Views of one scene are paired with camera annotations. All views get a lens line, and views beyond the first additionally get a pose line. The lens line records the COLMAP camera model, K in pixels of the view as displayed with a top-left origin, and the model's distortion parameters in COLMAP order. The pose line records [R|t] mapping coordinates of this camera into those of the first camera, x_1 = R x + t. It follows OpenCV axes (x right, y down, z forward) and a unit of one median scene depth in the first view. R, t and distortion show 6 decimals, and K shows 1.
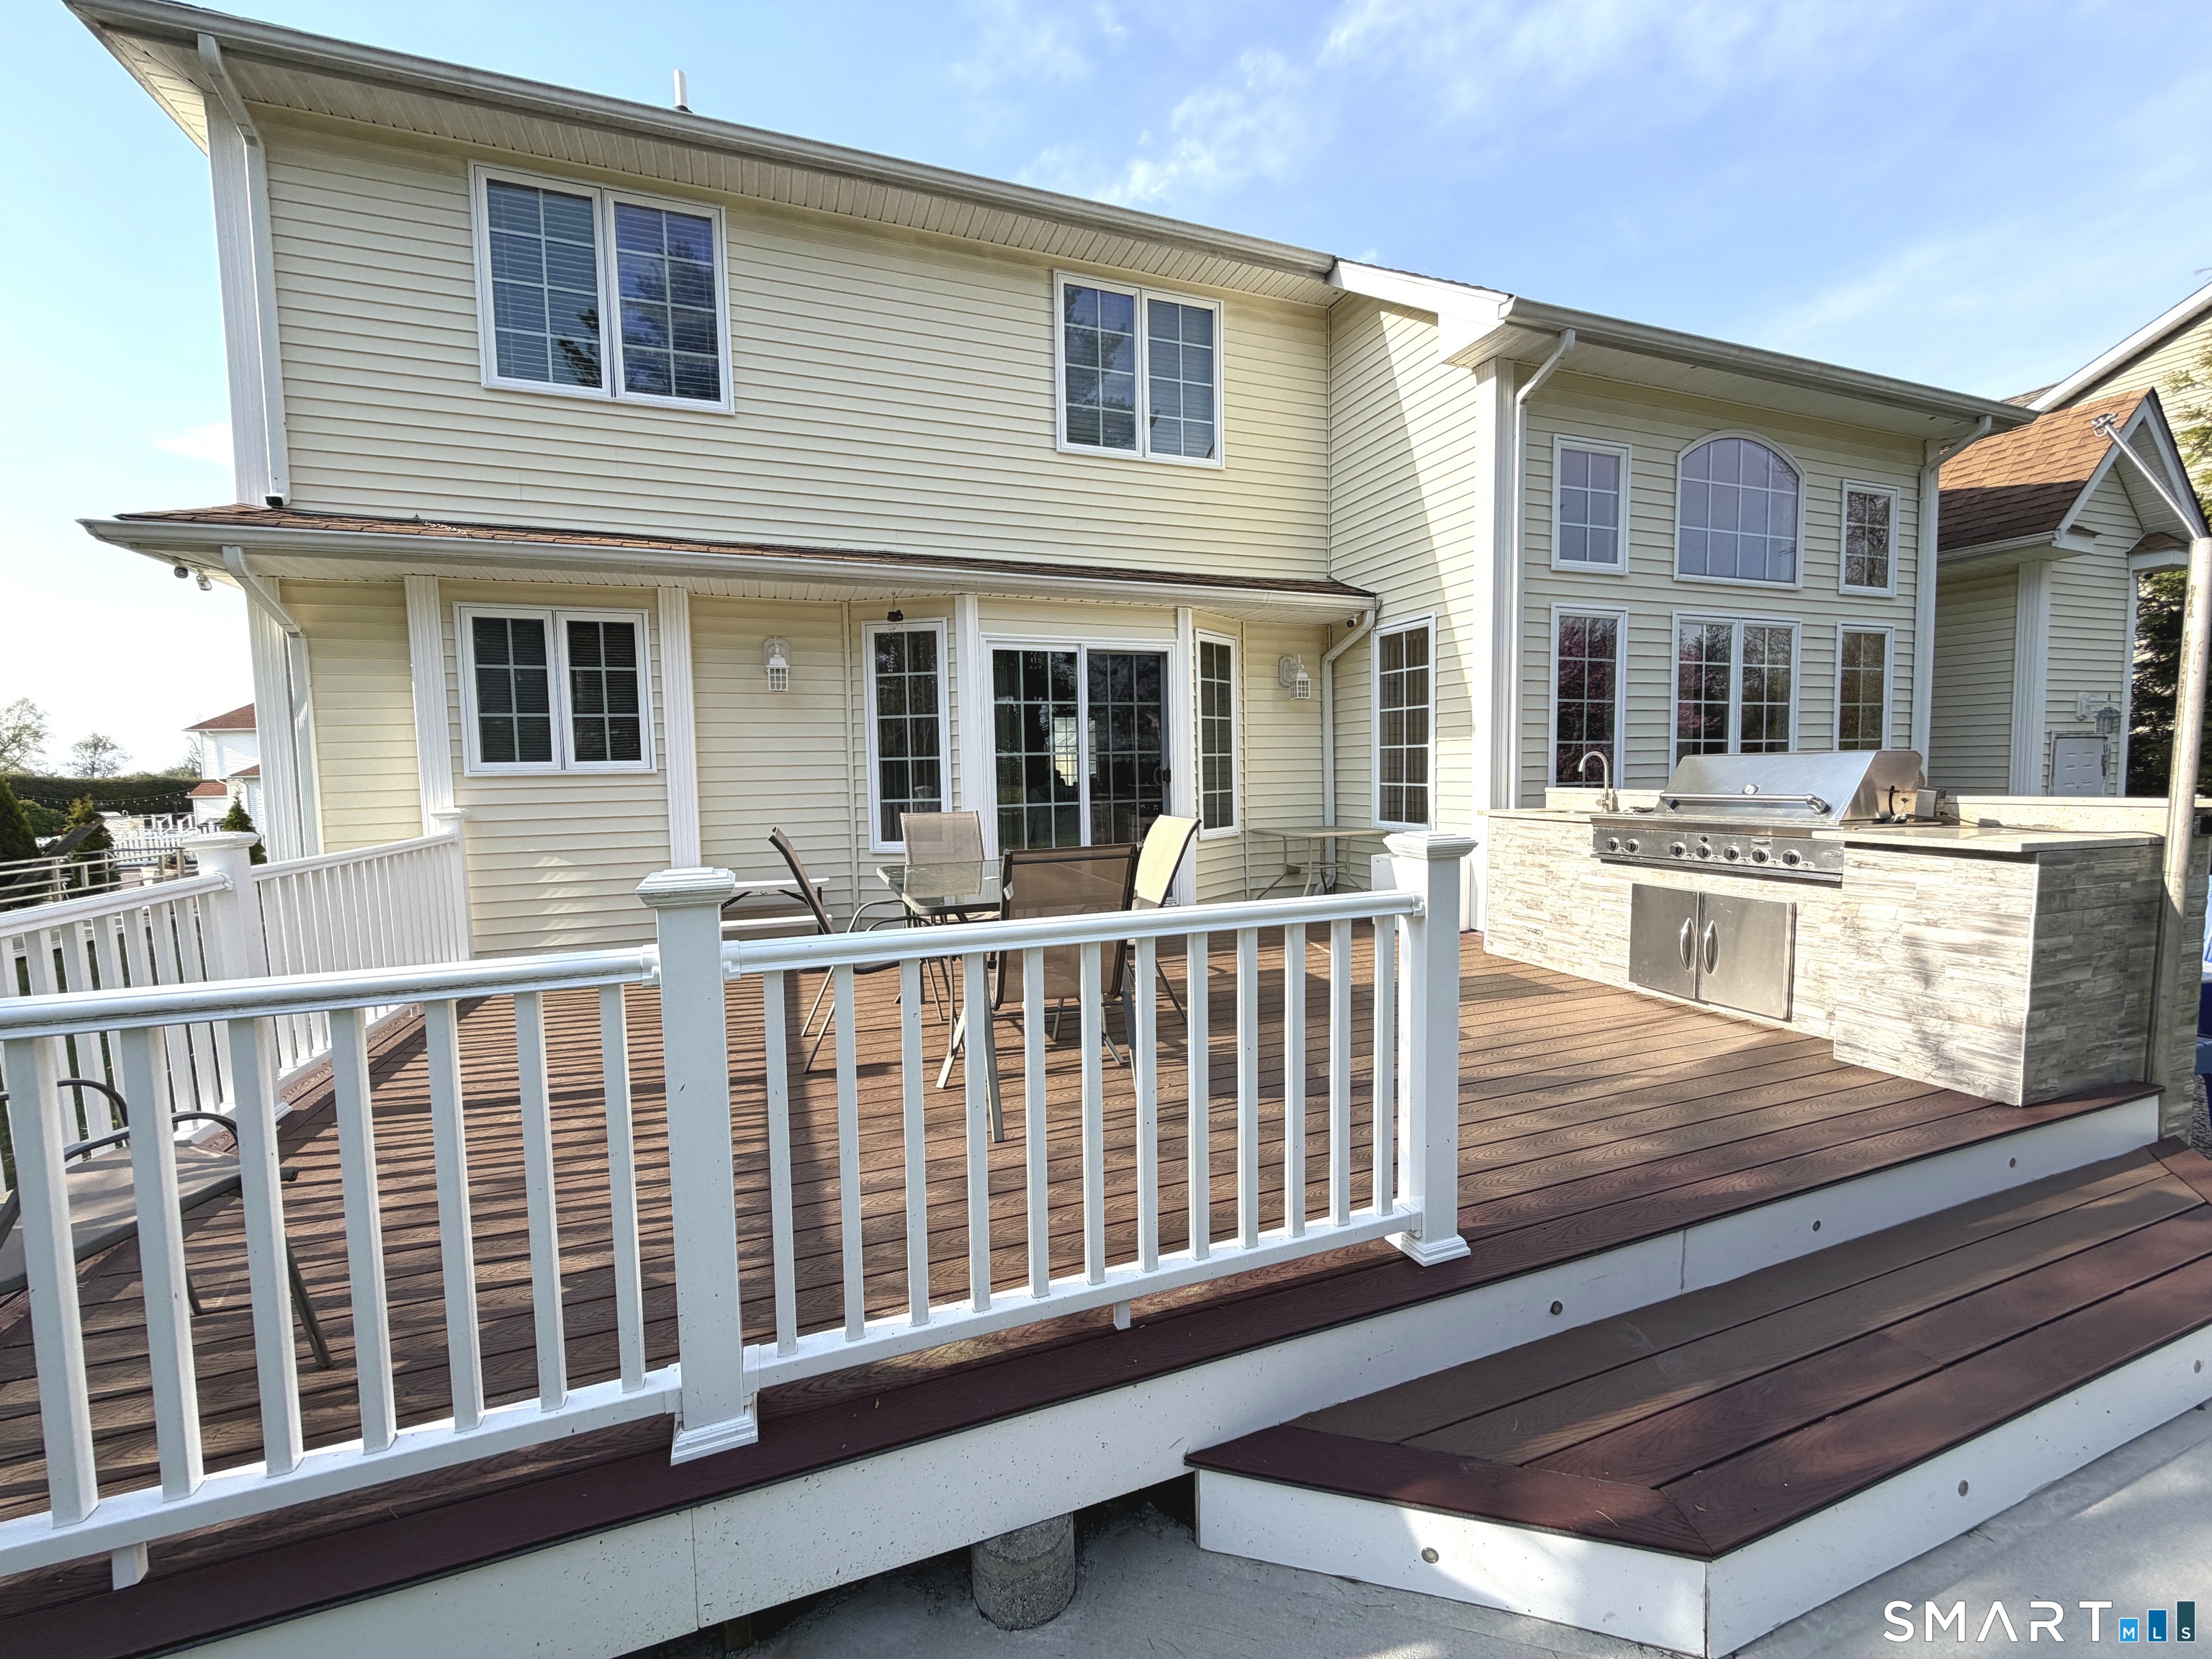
lens RADIAL K [[877.5, 0, 1095.6], [0, 877.5, 827.9], [0, 0, 1]] dist [-0.002536, 0.000754]
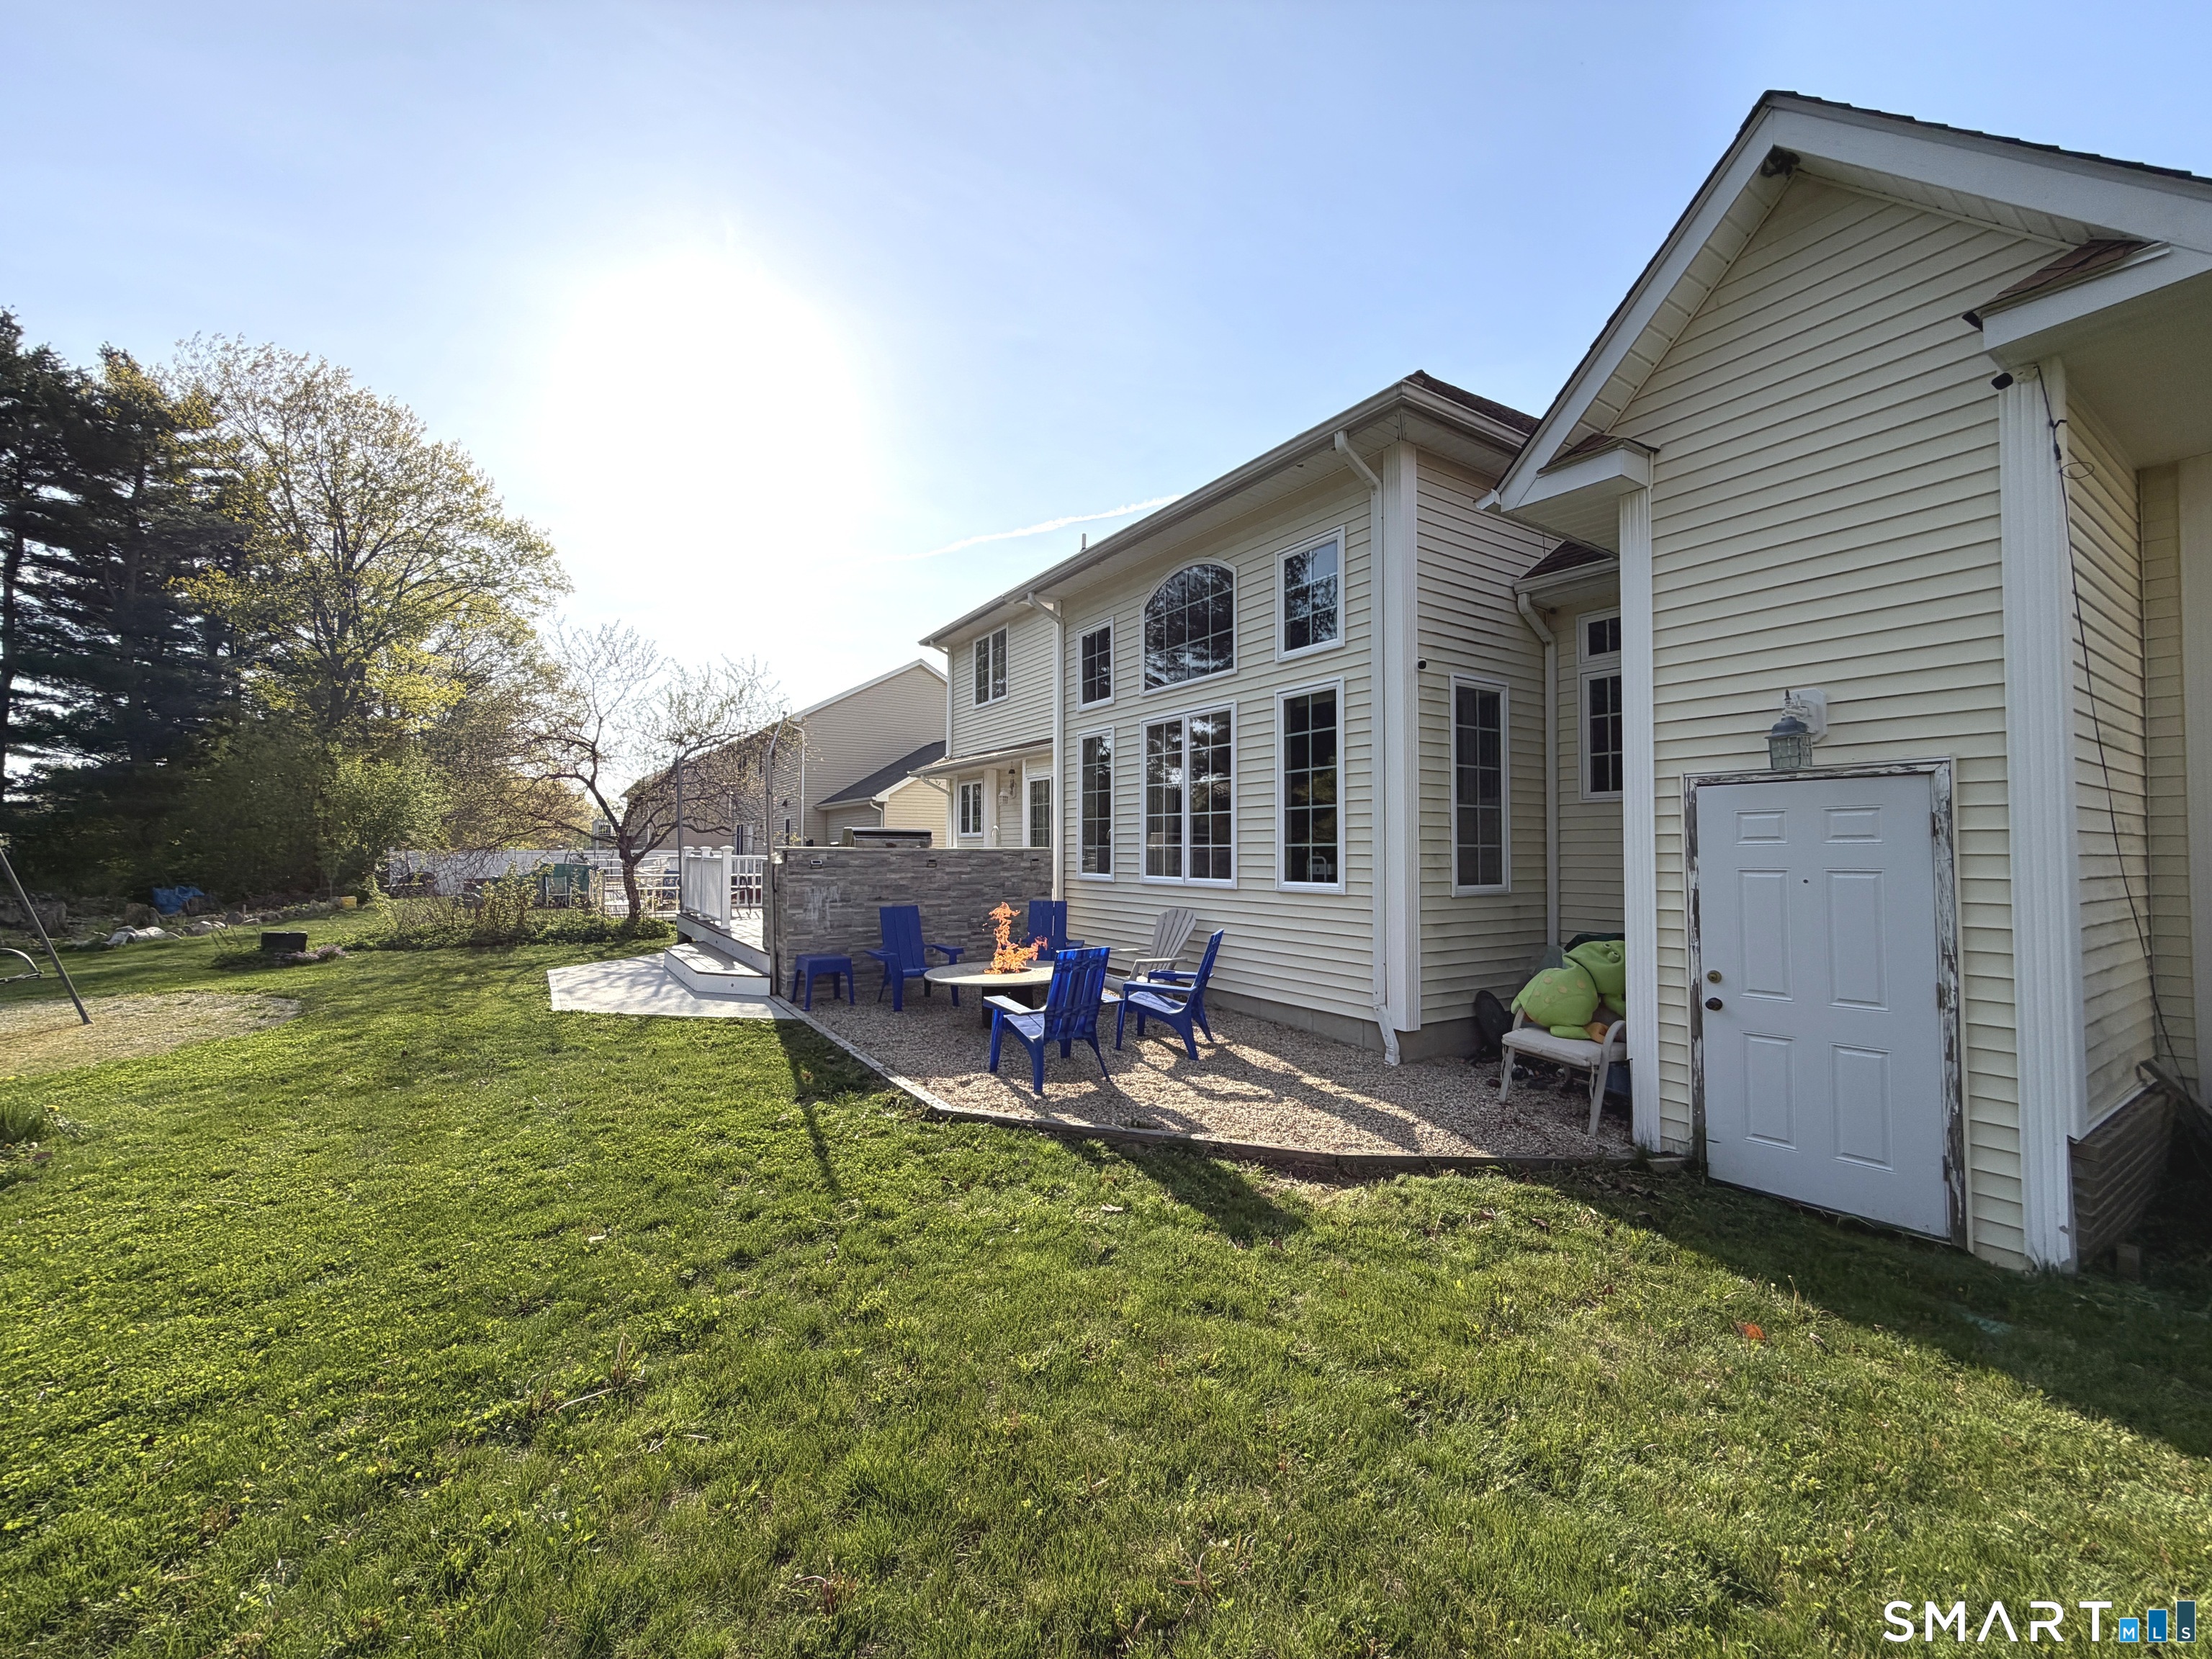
lens RADIAL K [[877.5, 0, 1101.9], [0, 877.5, 823.2], [0, 0, 1]] dist [-0.002536, 0.000754]
pose [[0.220961, -0.012210, -0.975206, 2.104963], [-0.071803, 0.997004, -0.028752, -0.050362], [0.972636, 0.076376, 0.219422, 0.710954]]
